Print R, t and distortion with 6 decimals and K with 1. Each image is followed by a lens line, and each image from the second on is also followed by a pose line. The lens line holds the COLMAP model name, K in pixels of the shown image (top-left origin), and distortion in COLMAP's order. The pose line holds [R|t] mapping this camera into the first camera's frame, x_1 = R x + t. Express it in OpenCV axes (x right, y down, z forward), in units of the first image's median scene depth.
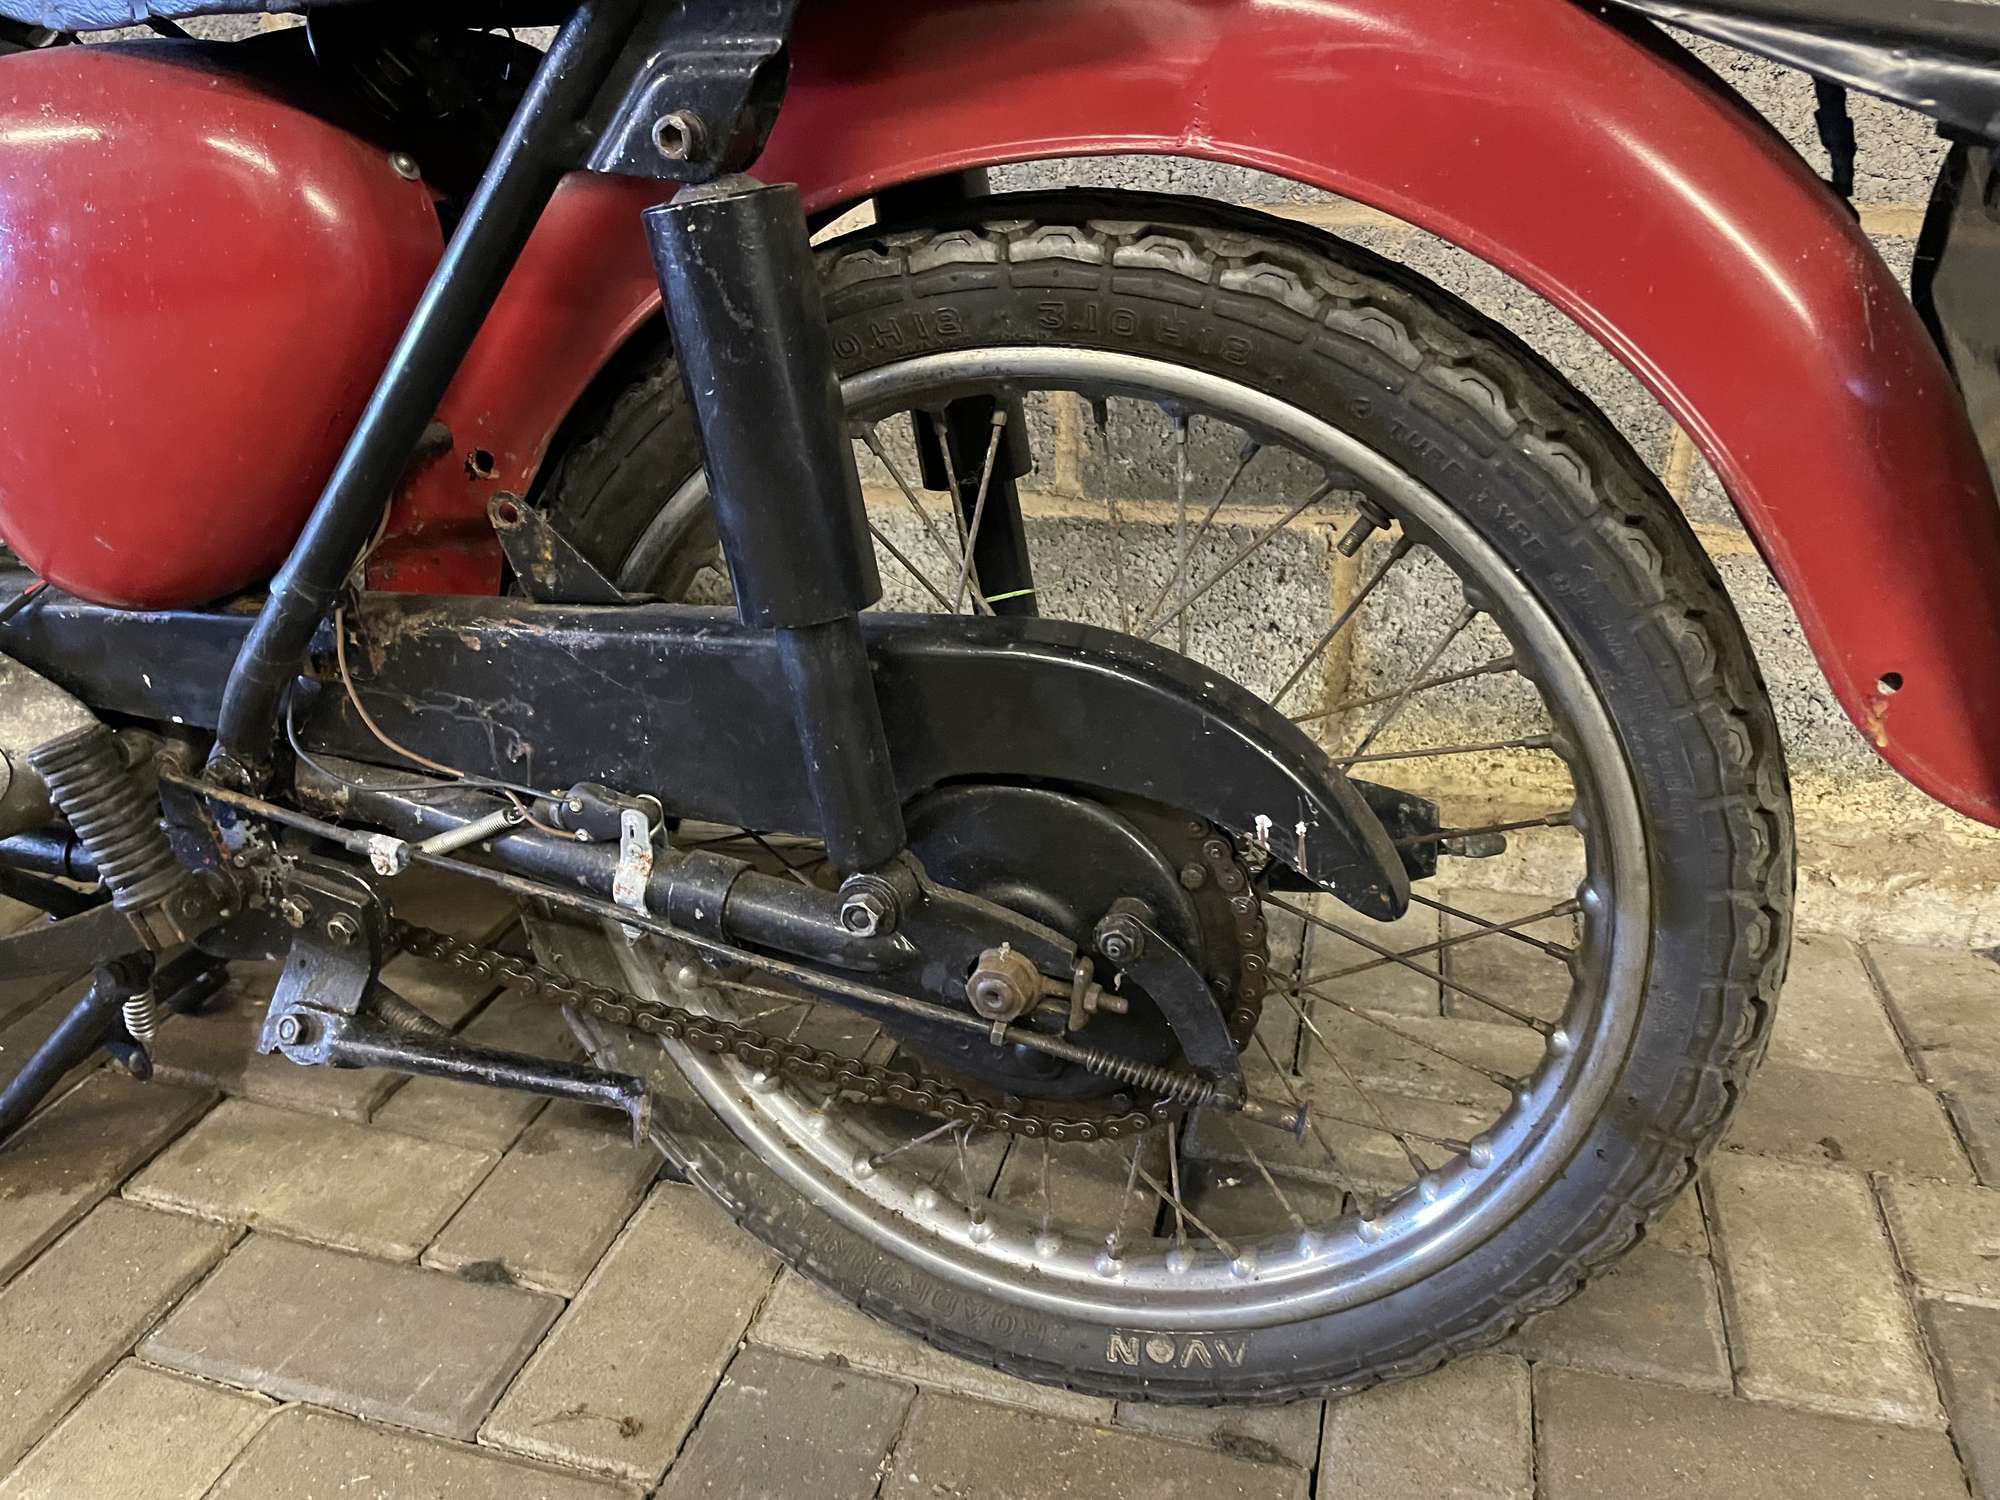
lens RADIAL K [[1546.8, 0, 984.8], [0, 1546.8, 755.7], [0, 0, 1]] dist [0.079868, -0.127840]
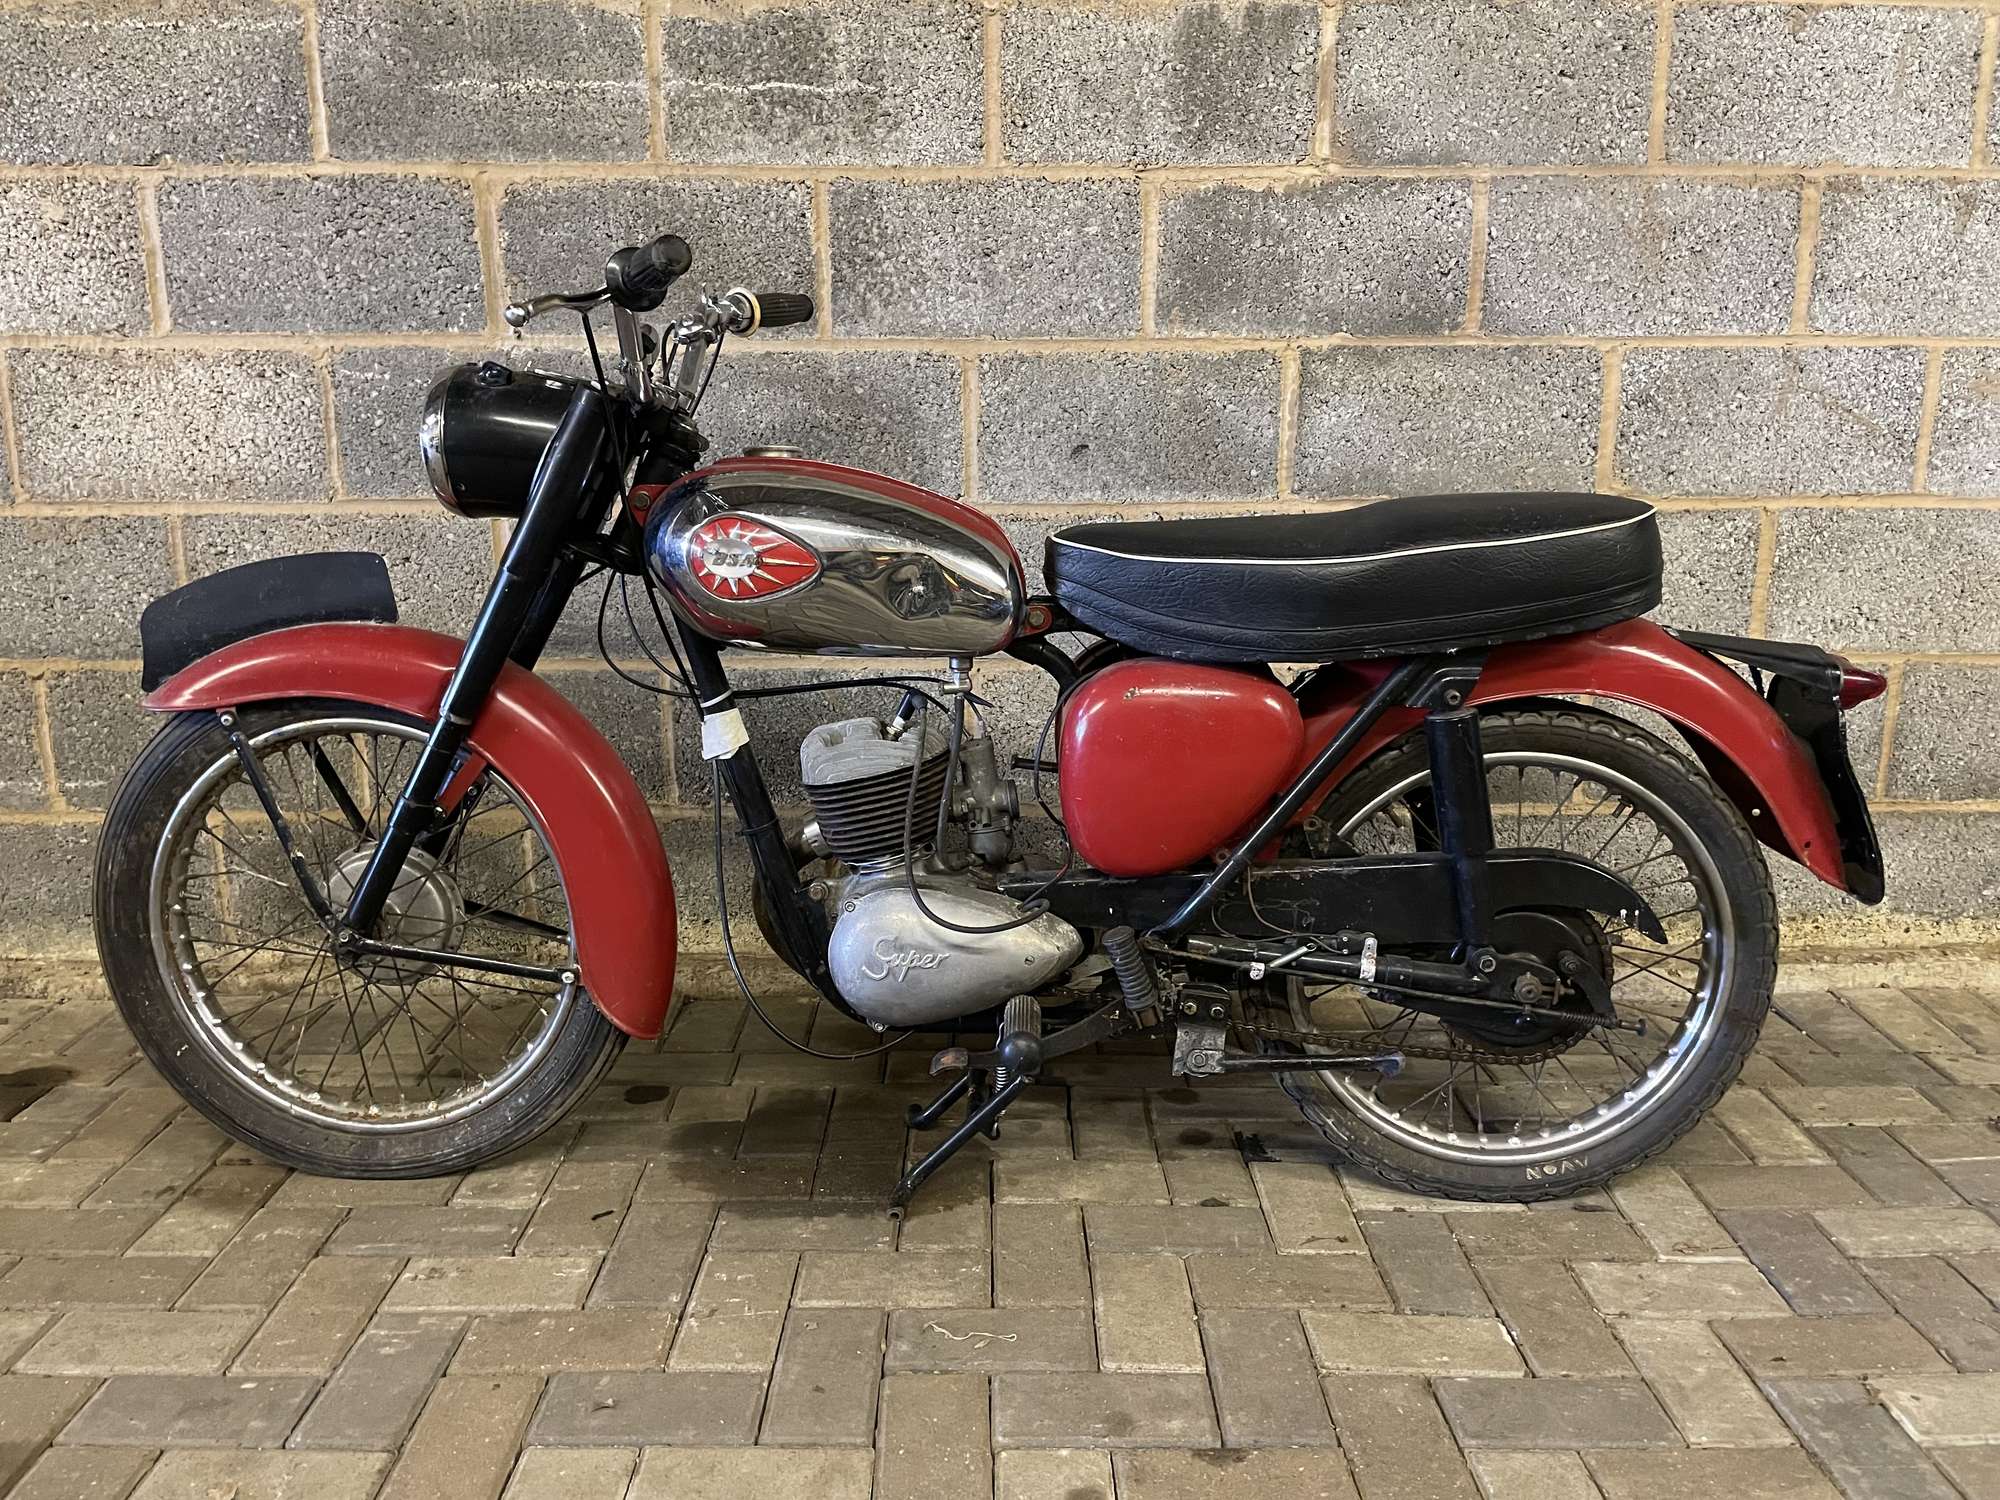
lens RADIAL K [[1546.8, 0, 1011.6], [0, 1546.8, 705.5], [0, 0, 1]] dist [0.079868, -0.127840]
pose [[0.958203, -0.046470, 0.282289, -1.360773], [0.109284, 0.971346, -0.211053, 0.126835], [-0.264393, 0.233081, 0.935826, -1.184156]]
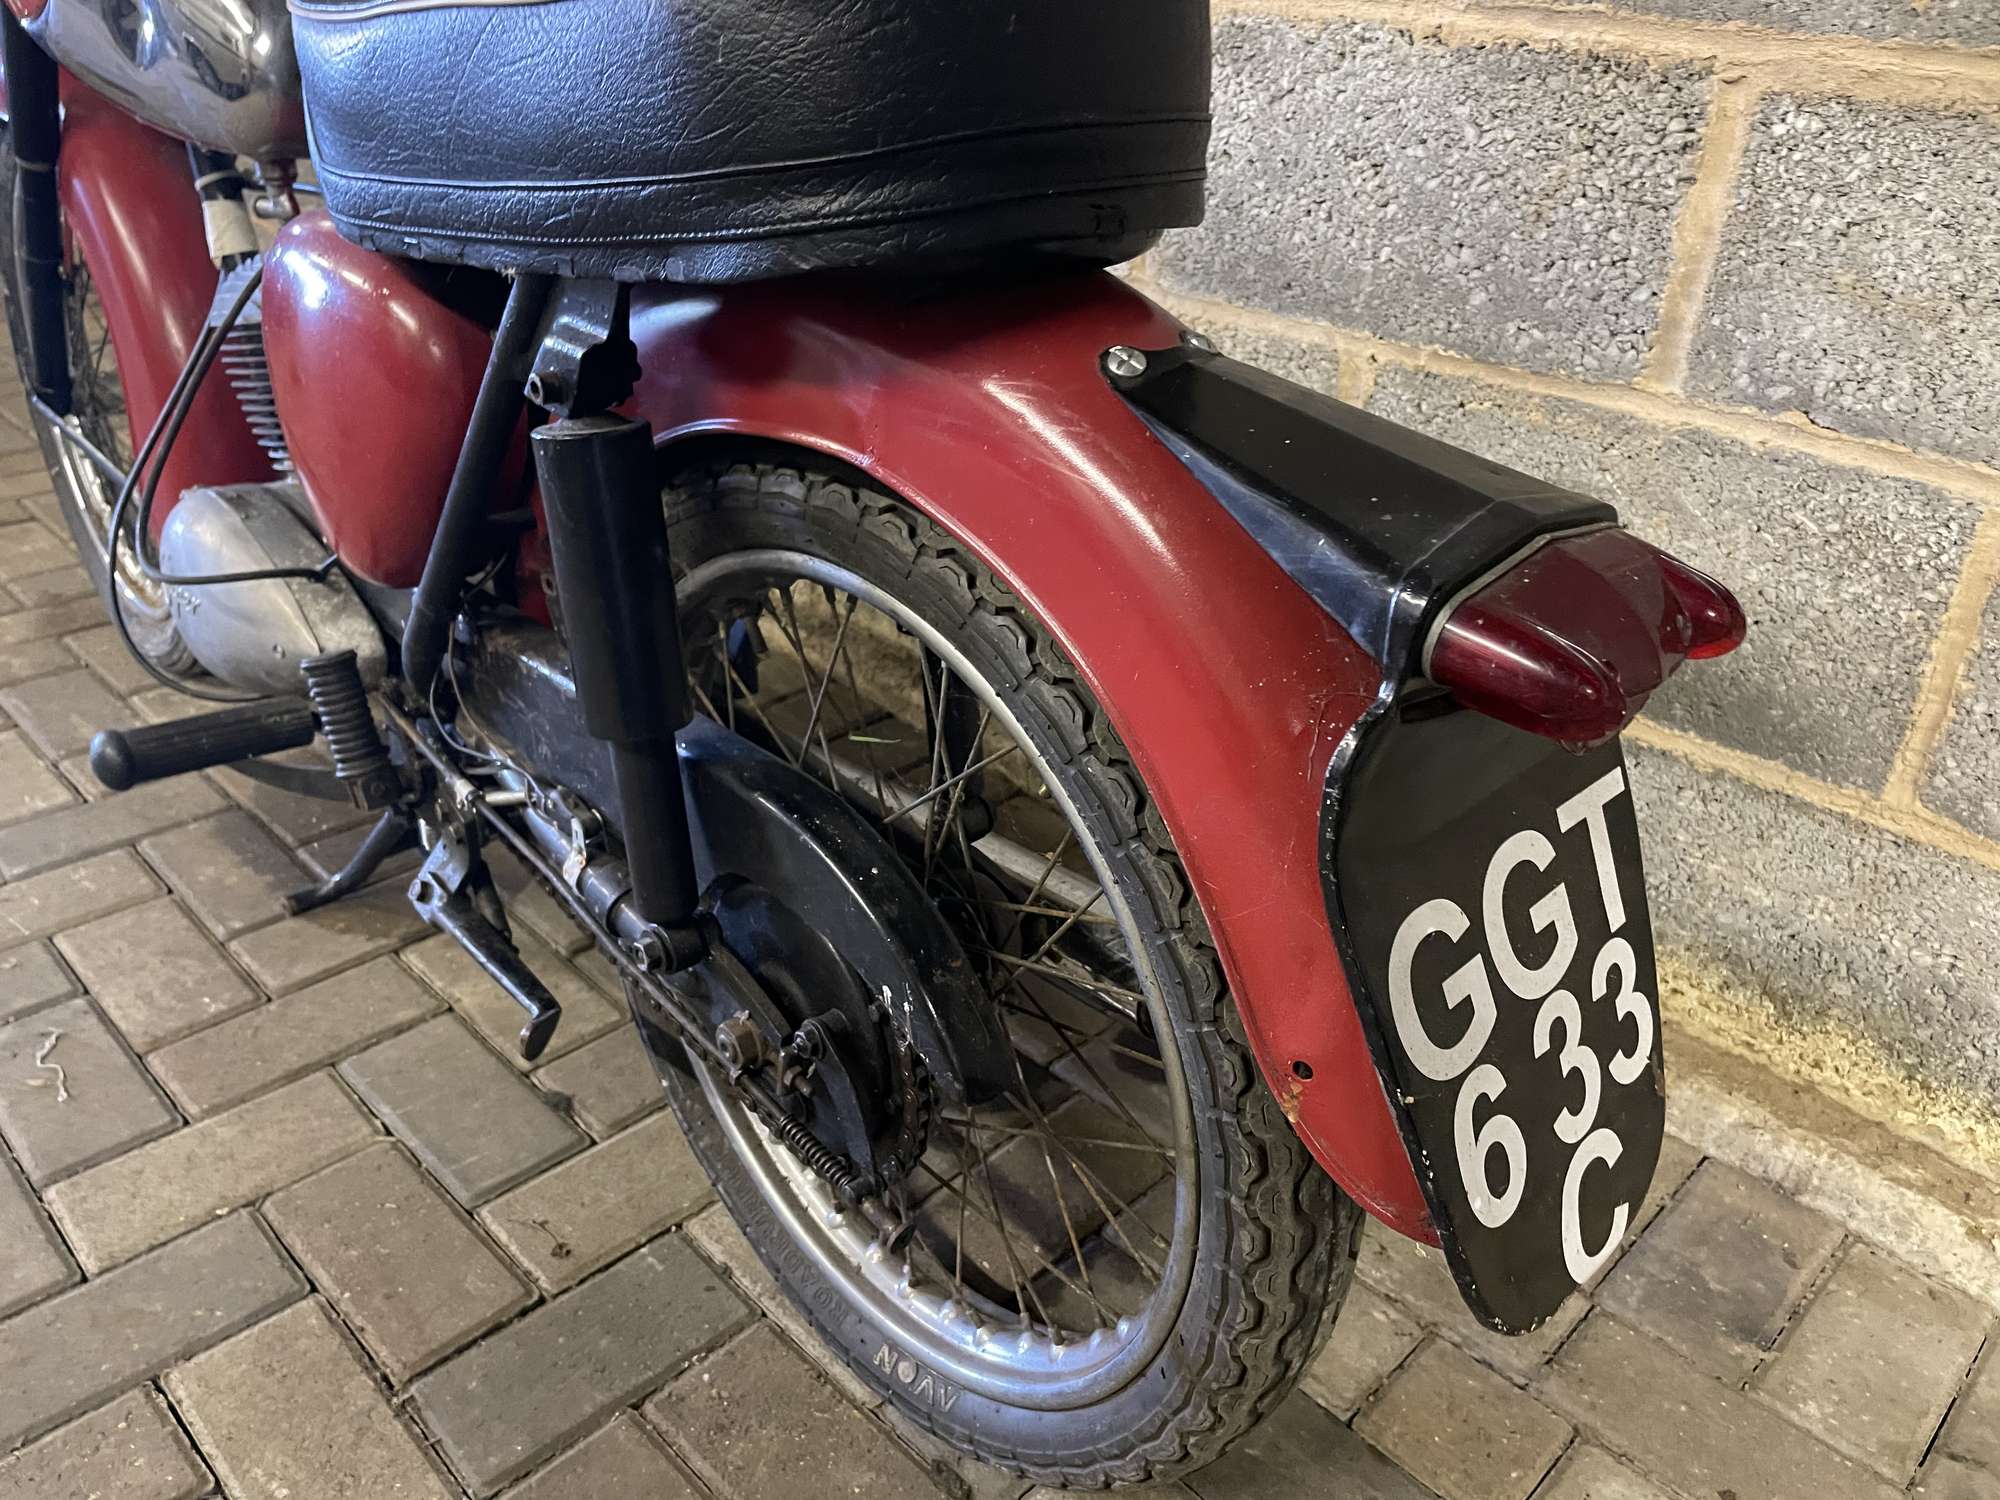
lens RADIAL K [[1546.8, 0, 988.4], [0, 1546.8, 764.0], [0, 0, 1]] dist [0.079868, -0.127840]
pose [[0.867693, 0.277814, -0.412223, 0.571765], [-0.250520, 0.960634, 0.120088, -0.240426], [0.429358, -0.000930, 0.903134, -0.050196]]
